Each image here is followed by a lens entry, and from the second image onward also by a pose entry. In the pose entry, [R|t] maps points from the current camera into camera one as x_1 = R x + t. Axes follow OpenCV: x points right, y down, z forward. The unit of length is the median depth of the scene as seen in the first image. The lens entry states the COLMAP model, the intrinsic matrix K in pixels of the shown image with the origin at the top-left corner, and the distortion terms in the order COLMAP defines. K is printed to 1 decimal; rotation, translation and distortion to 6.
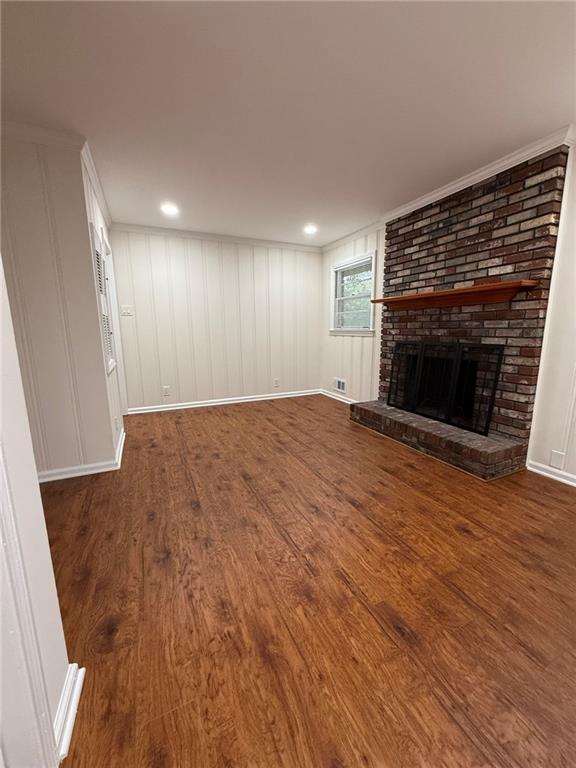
lens RADIAL K [[307.1, 0, 288.9], [0, 307.1, 382.3], [0, 0, 1]] dist [-0.000469, 0.000211]
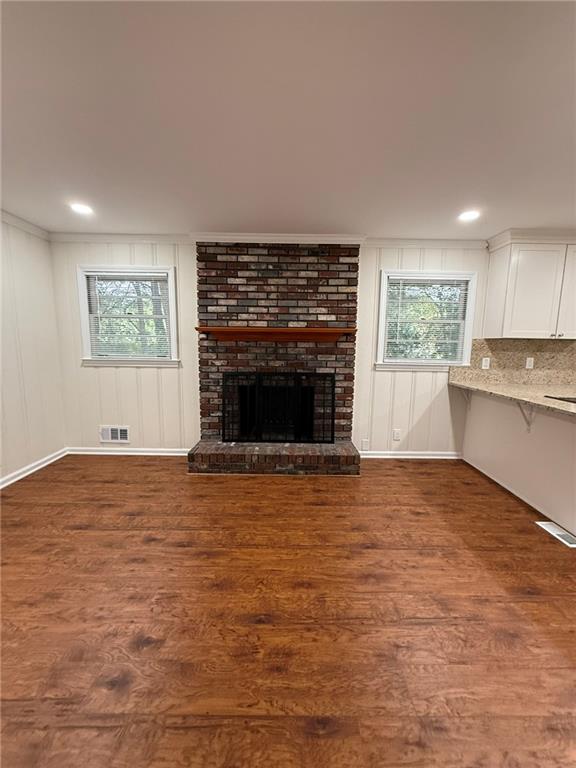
lens RADIAL K [[307.1, 0, 283.7], [0, 307.1, 382.8], [0, 0, 1]] dist [-0.000469, 0.000211]
pose [[0.414892, -0.109432, 0.903266, -0.541335], [0.141475, 0.988426, 0.054766, -0.164092], [-0.898804, 0.105067, 0.425572, 0.558358]]
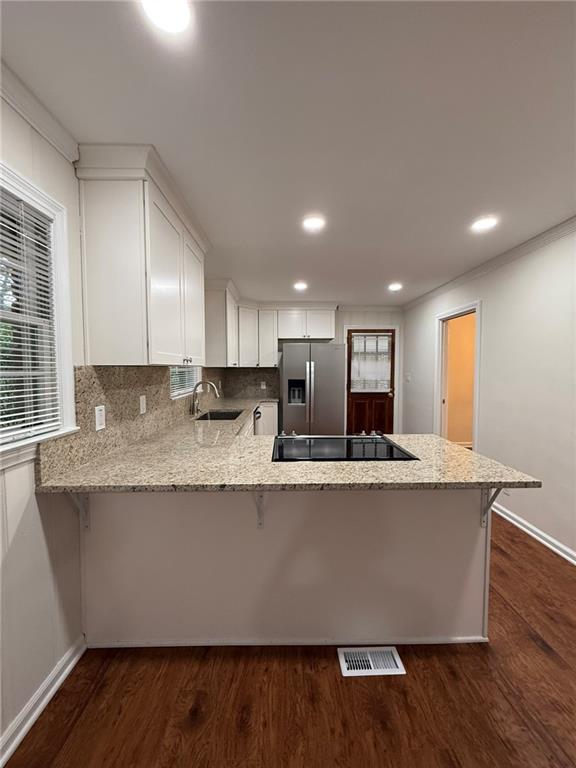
lens RADIAL K [[307.1, 0, 292.7], [0, 307.1, 382.0], [0, 0, 1]] dist [-0.000469, 0.000211]
pose [[-0.919704, -0.007360, 0.392544, 0.342761], [0.078969, 0.975923, 0.203319, -0.213474], [-0.384589, 0.217992, -0.896979, 0.710032]]
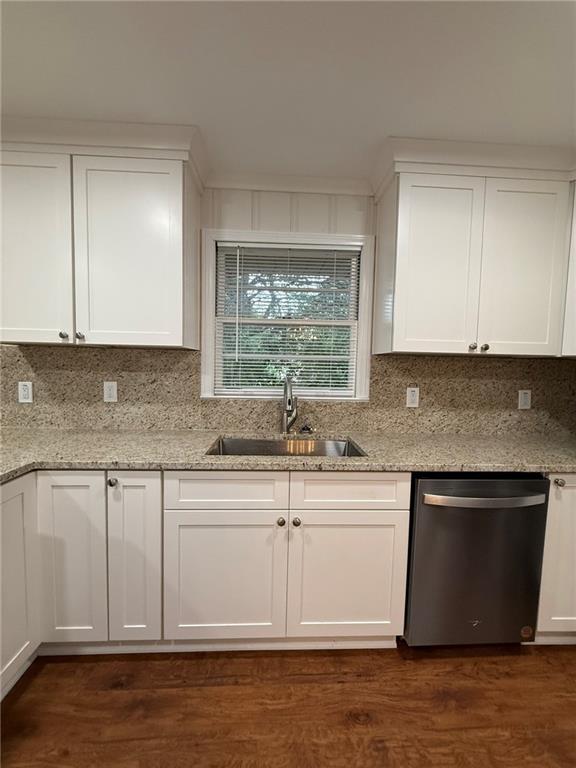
lens RADIAL K [[307.1, 0, 293.4], [0, 307.1, 377.6], [0, 0, 1]] dist [-0.000469, 0.000211]
pose [[0.377546, -0.052042, 0.924527, 0.516646], [0.136028, 0.990705, 0.000219, -0.013613], [-0.915945, 0.125679, 0.381116, -0.417980]]
